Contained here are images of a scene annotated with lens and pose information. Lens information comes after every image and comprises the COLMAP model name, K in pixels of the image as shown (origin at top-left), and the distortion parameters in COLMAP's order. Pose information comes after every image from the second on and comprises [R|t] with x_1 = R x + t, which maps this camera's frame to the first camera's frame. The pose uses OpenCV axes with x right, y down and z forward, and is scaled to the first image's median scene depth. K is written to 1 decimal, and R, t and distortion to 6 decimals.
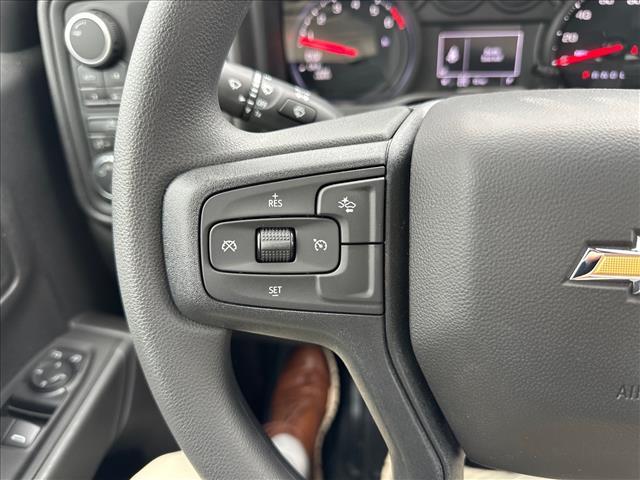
lens RADIAL K [[476.5, 0, 320.0], [0, 476.5, 240.0], [0, 0, 1]] dist [-0.004113, -0.034633]
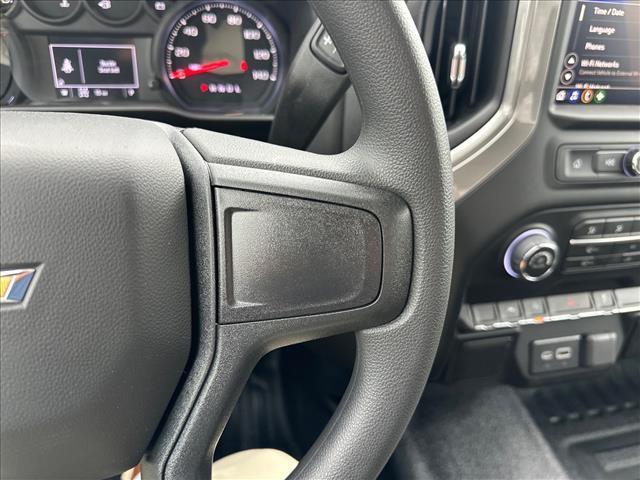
lens RADIAL K [[476.5, 0, 320.0], [0, 476.5, 240.0], [0, 0, 1]] dist [-0.004113, -0.034633]
pose [[0.946059, -0.070351, 0.316264, 0.535314], [0.069809, 0.997475, 0.013060, -0.004021], [-0.316384, 0.009722, 0.948581, -0.116539]]
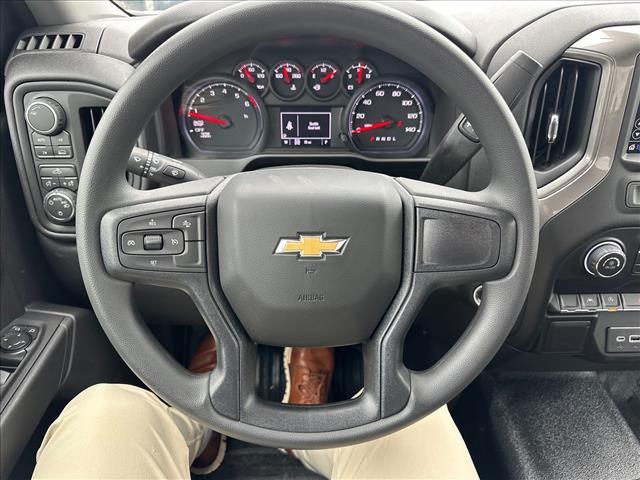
lens RADIAL K [[478.7, 0, 322.7], [0, 478.7, 249.0], [0, 0, 1]] dist [0.073026, -0.096482]
pose [[0.990342, -0.021529, 0.136964, 0.198020], [0.023031, 0.999691, -0.009393, 0.042539], [-0.136719, 0.012457, 0.990532, -0.701148]]
